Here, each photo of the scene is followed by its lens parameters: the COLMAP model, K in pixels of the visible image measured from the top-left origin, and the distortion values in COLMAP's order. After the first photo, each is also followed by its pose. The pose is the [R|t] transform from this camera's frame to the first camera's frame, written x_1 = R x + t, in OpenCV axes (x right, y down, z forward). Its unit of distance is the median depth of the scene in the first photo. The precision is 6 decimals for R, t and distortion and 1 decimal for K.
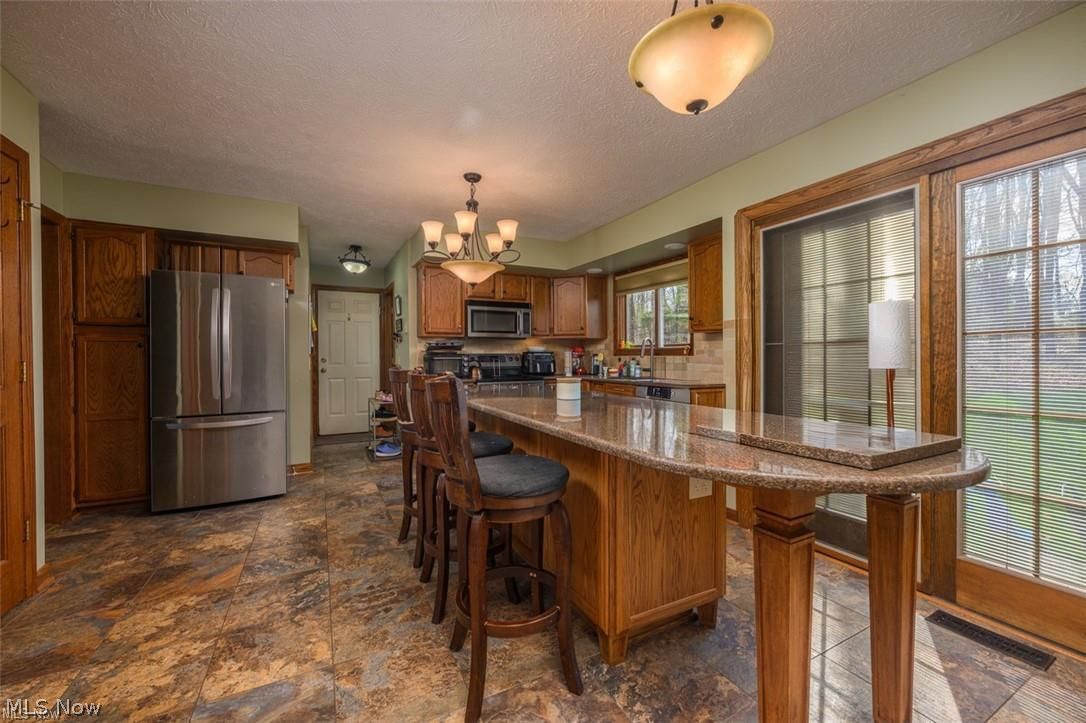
lens RADIAL K [[429.1, 0, 538.9], [0, 429.1, 358.7], [0, 0, 1]] dist [0.000053, -0.000218]
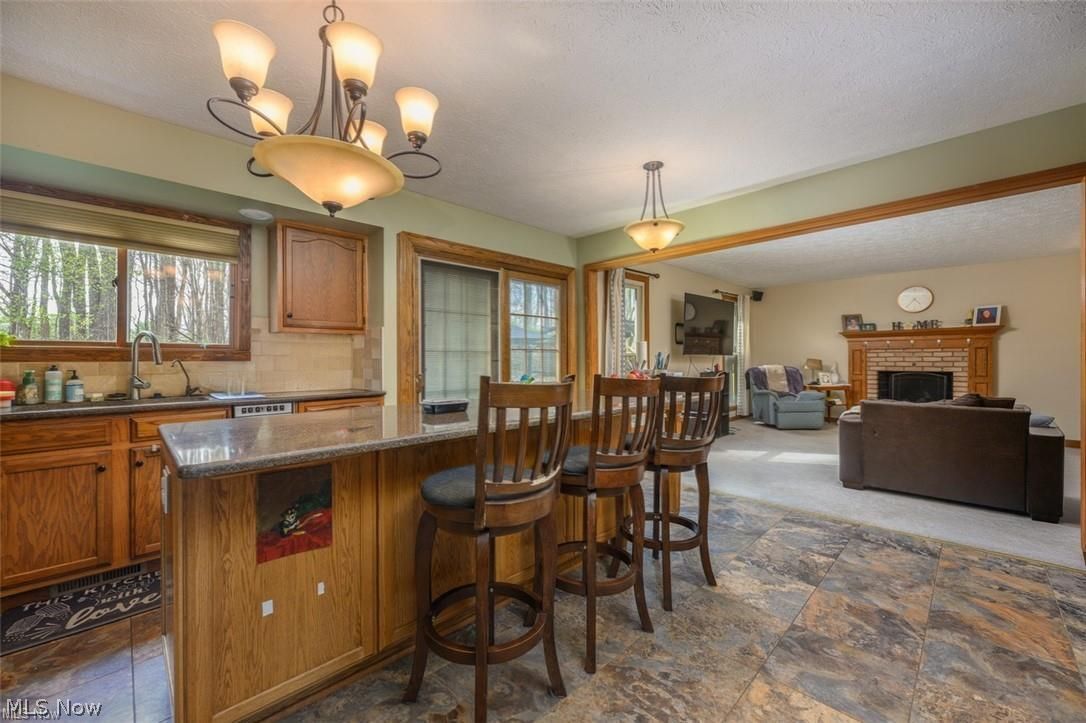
lens RADIAL K [[429.1, 0, 539.4], [0, 429.1, 358.4], [0, 0, 1]] dist [0.000053, -0.000218]
pose [[-0.294722, 0.005778, 0.955566, -1.024407], [0.012717, 0.999917, -0.002124, -0.006230], [-0.955498, 0.011525, -0.294771, 1.414682]]
